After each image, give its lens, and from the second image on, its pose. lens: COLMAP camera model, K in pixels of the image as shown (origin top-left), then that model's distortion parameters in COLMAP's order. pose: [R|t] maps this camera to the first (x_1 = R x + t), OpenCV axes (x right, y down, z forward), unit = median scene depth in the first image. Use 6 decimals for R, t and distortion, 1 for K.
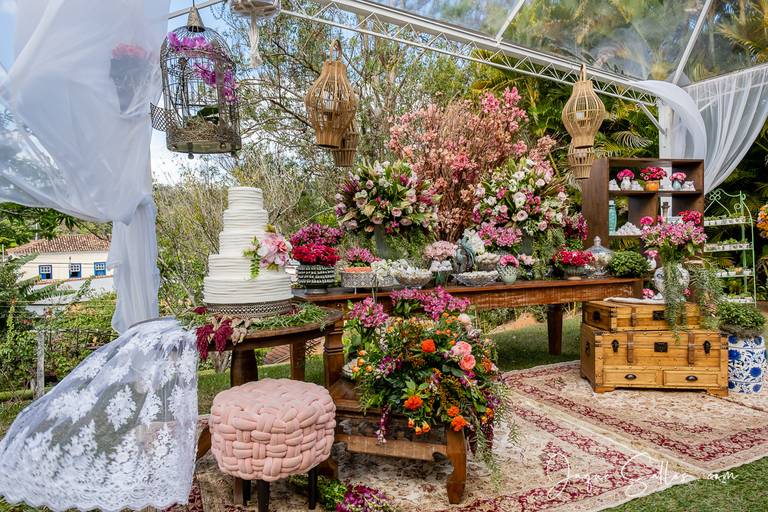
lens RADIAL K [[521.8, 0, 384.0], [0, 521.8, 256.0], [0, 0, 1]] dist [0.010729, -0.000585]
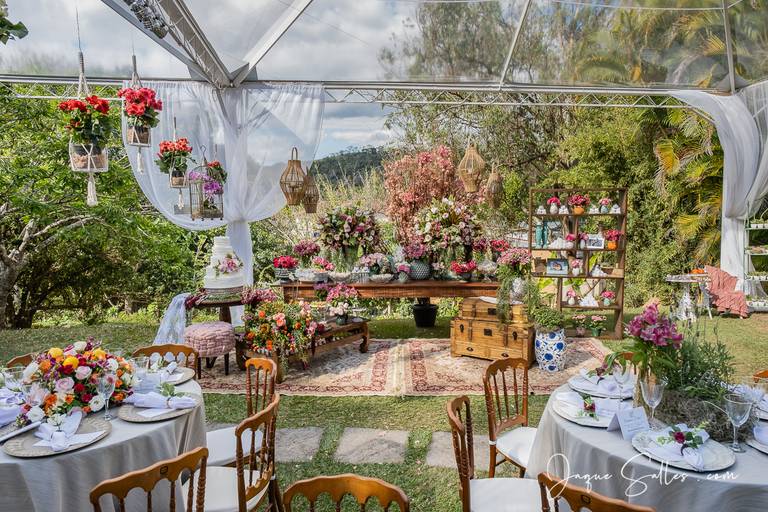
lens RADIAL K [[521.8, 0, 384.0], [0, 521.8, 256.0], [0, 0, 1]] dist [0.010729, -0.000585]
pose [[0.885537, 0.049884, -0.461882, 0.896359], [-0.015031, 0.996774, 0.078835, -0.150885], [0.464325, -0.062869, 0.883431, -0.431173]]
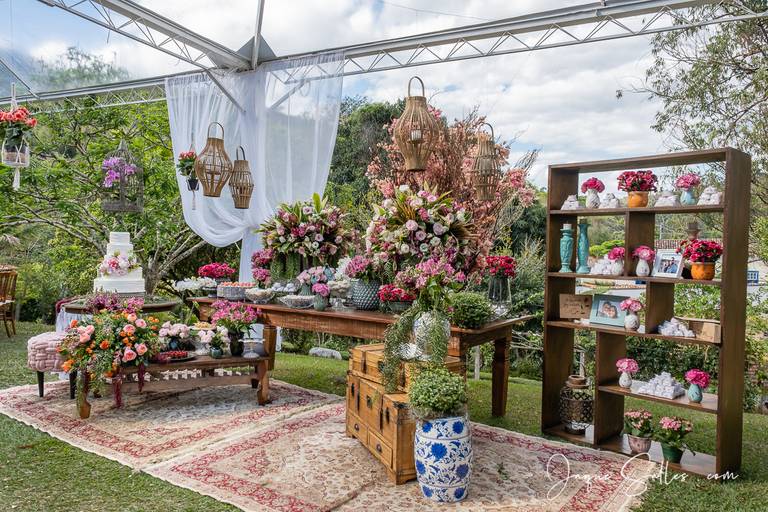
lens RADIAL K [[589.0, 0, 384.0], [0, 589.0, 256.0], [0, 0, 1]] dist [0.032943, -0.000900]
pose [[0.484156, 0.038100, -0.874152, 1.309589], [-0.050953, 0.998584, 0.015302, -0.079879], [0.873497, 0.037132, 0.485411, 0.506937]]
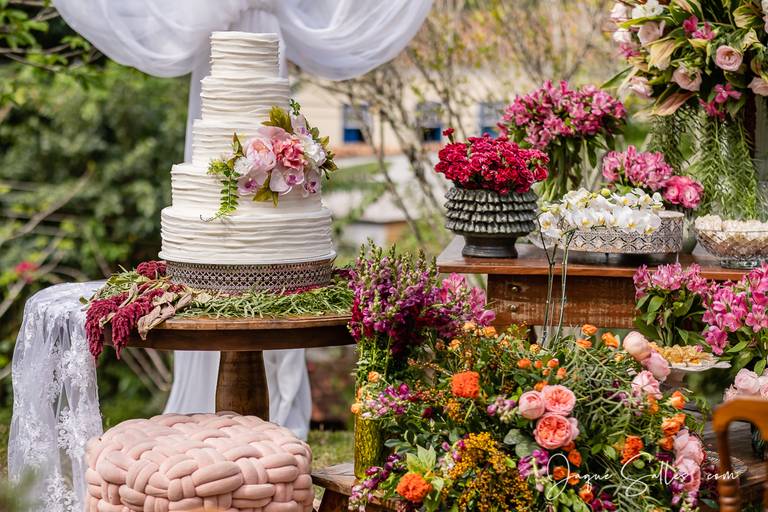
lens RADIAL K [[1853.0, 0, 393.4], [0, 1853.0, 256.1], [0, 0, 1]] dist [0.204727, 0.613495]
pose [[0.841698, 0.084824, -0.533244, 0.515145], [-0.038316, 0.994477, 0.097714, -0.061404], [0.538587, -0.061814, 0.840299, -0.262795]]
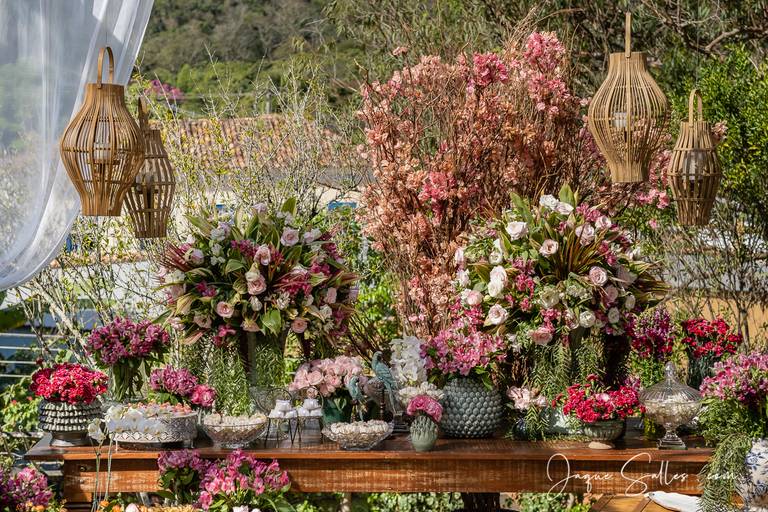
lens RADIAL K [[1925.7, 0, 370.5], [0, 1925.7, 239.8], [0, 0, 1]] dist [-0.035484, 7.165608]
pose [[0.899808, 0.040266, -0.434423, 1.016351], [-0.024889, 0.998848, 0.041030, -0.236337], [0.435575, -0.026107, 0.899774, -0.793272]]
